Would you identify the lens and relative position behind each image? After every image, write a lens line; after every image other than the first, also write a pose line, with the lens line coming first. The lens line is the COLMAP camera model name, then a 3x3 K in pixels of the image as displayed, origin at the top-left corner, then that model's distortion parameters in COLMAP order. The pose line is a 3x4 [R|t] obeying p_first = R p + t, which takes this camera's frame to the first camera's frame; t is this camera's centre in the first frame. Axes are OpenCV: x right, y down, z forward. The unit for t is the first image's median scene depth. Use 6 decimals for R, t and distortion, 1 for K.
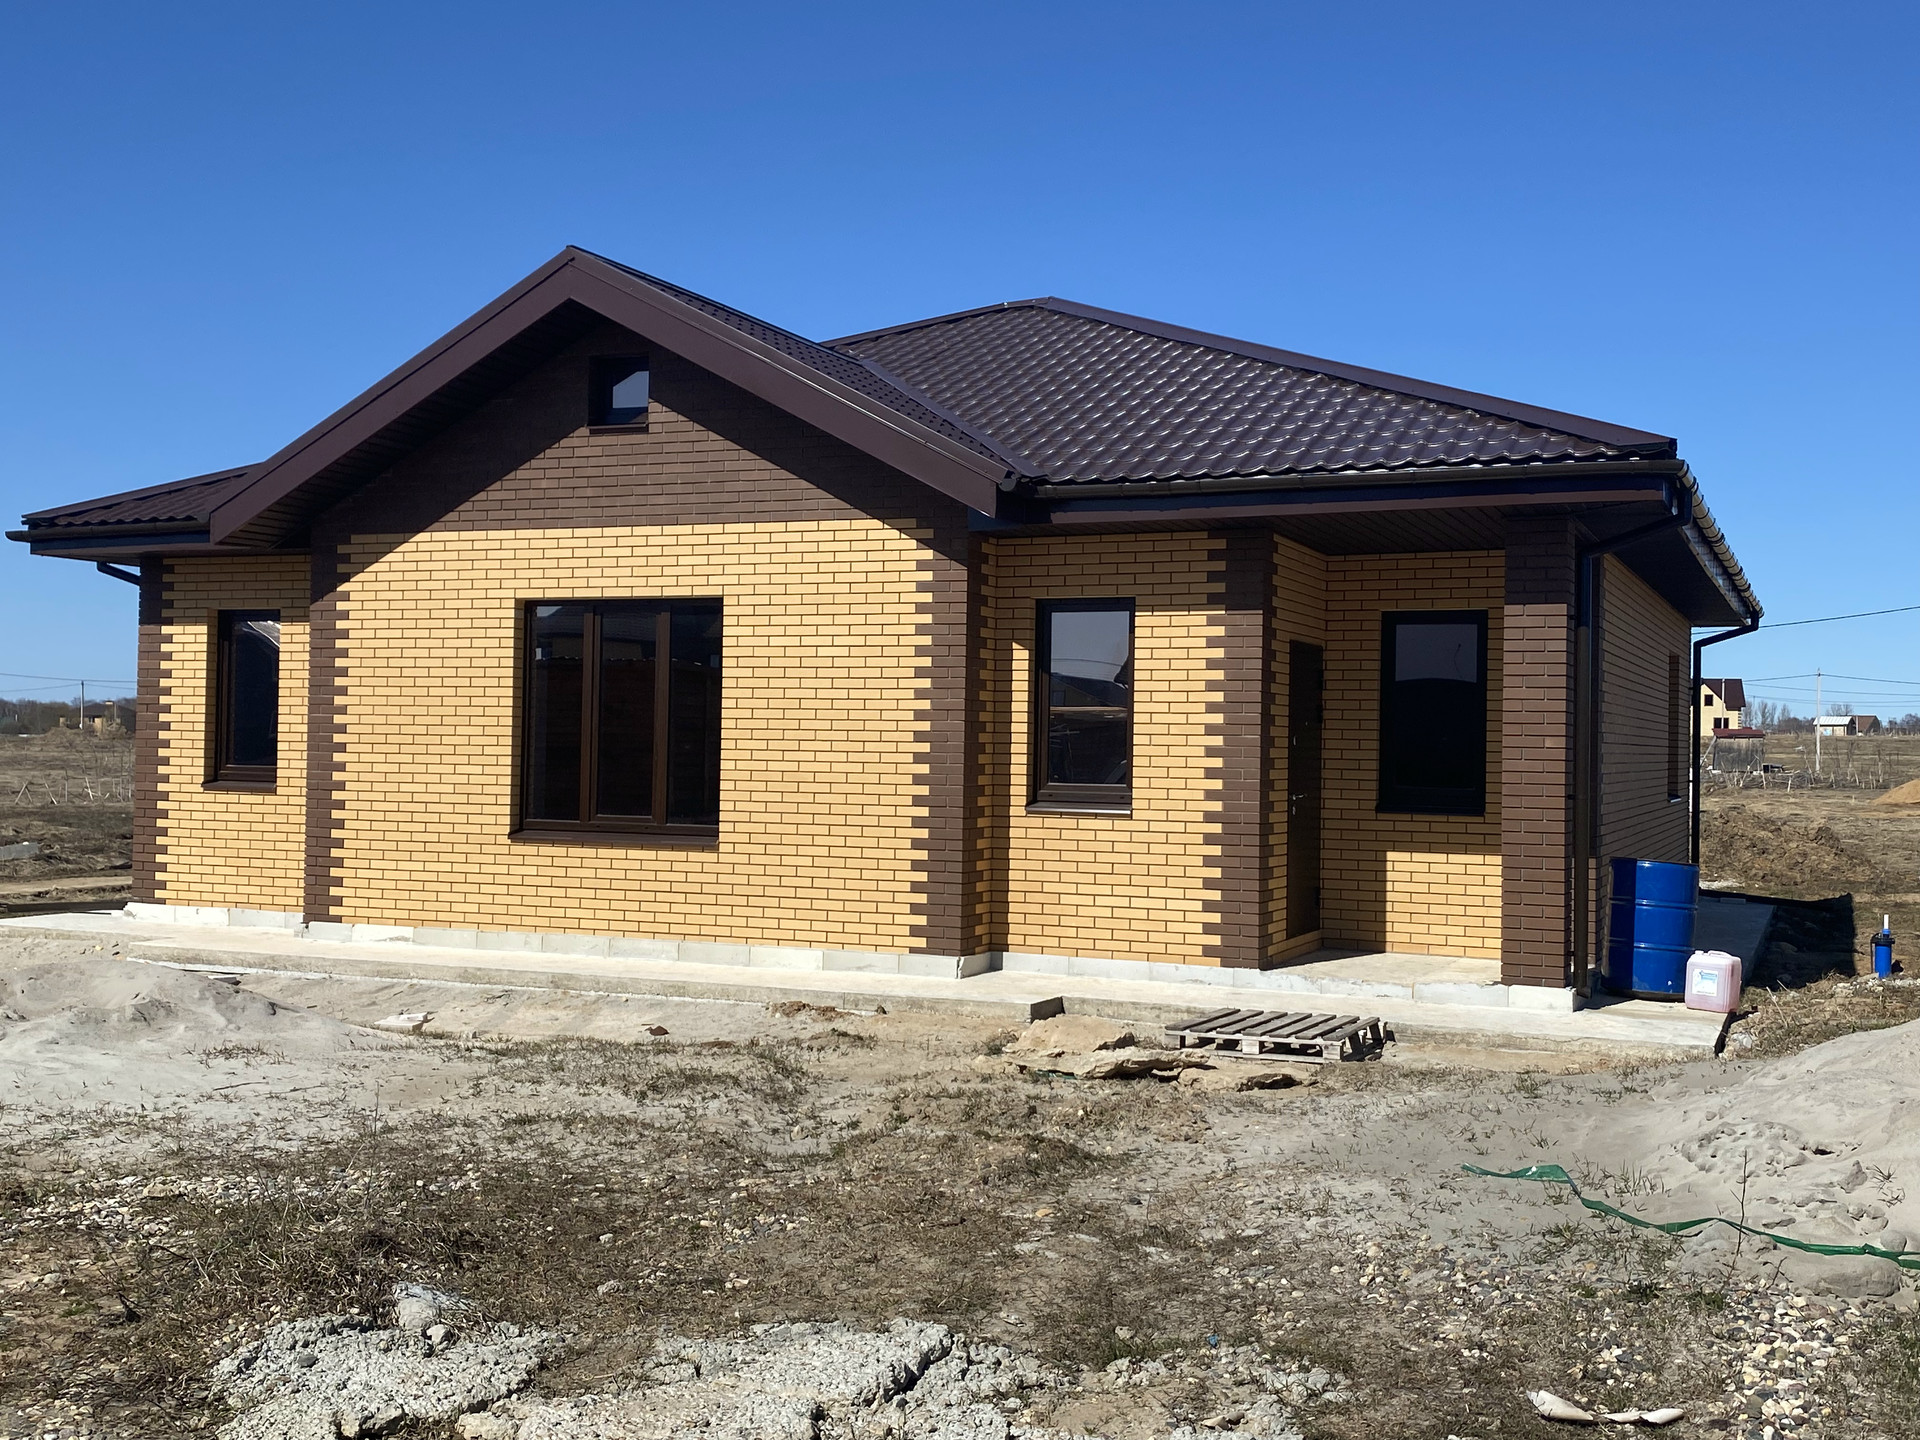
lens RADIAL K [[1909.7, 0, 964.4], [0, 1909.7, 710.9], [0, 0, 1]] dist [0.084550, 0.000000]
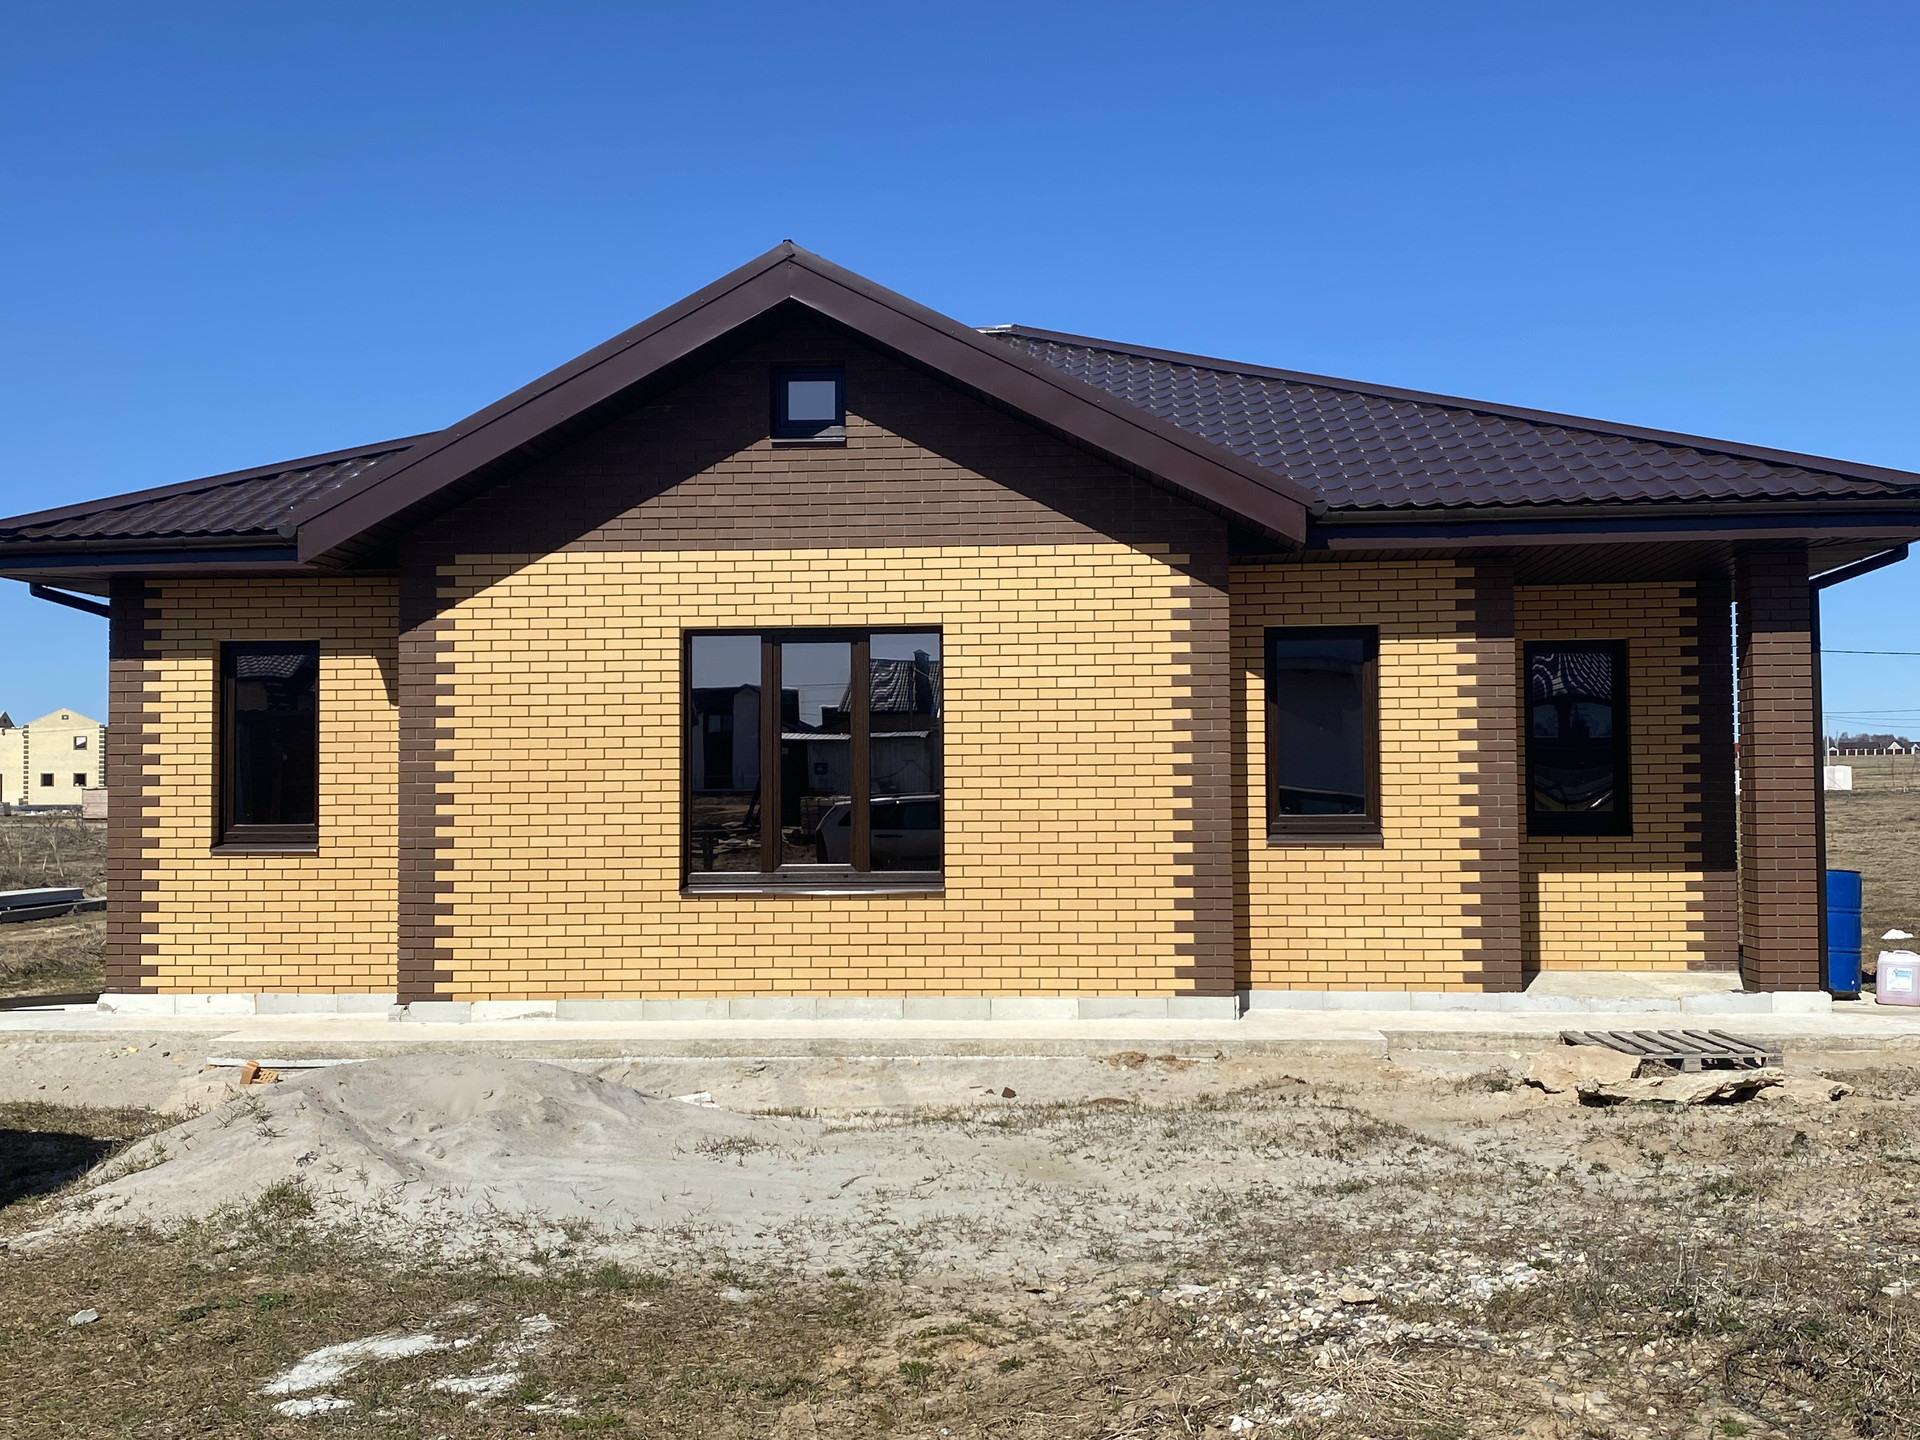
lens RADIAL K [[1909.7, 0, 957.7], [0, 1909.7, 713.4], [0, 0, 1]] dist [0.084550, 0.000000]
pose [[0.951769, -0.011431, 0.306603, -0.404889], [0.018242, 0.999646, -0.019358, 0.001636], [-0.306274, 0.024018, 0.951641, 0.111737]]
